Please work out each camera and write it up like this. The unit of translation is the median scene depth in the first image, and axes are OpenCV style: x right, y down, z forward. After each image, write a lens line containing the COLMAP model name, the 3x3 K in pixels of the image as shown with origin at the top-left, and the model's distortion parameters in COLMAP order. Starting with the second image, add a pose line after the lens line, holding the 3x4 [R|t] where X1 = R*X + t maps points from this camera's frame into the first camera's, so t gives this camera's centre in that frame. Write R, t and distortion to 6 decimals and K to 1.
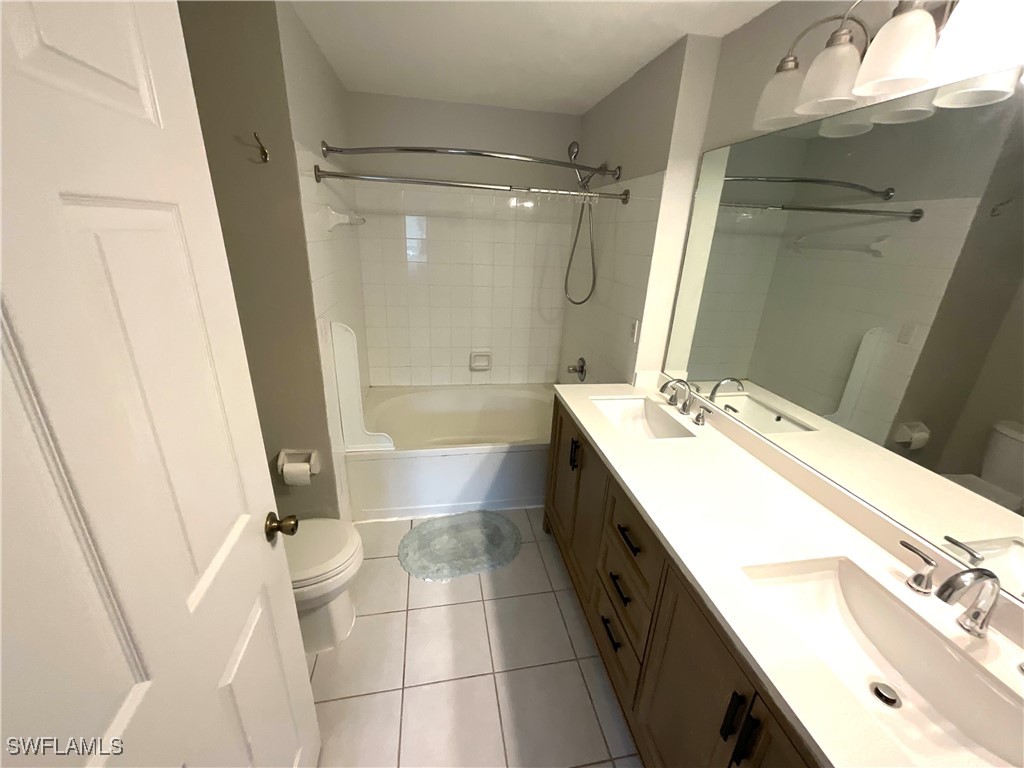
lens RADIAL K [[411.2, 0, 512.0], [0, 411.2, 384.0], [0, 0, 1]] dist [-0.000834, -0.000179]
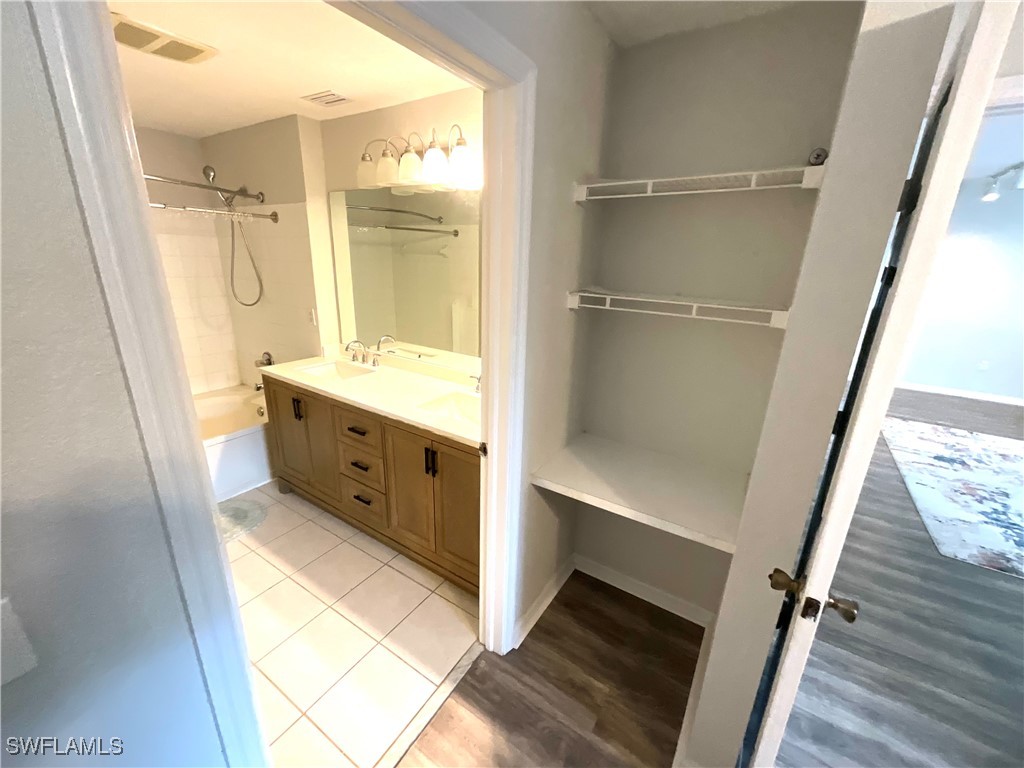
lens RADIAL K [[416.2, 0, 512.0], [0, 416.2, 384.0], [0, 0, 1]] dist [-0.006977, -0.000066]
pose [[0.683158, -0.237994, 0.690401, -0.249327], [0.252903, 0.964005, 0.082061, 0.137188], [-0.685080, 0.118544, 0.718758, -0.402708]]
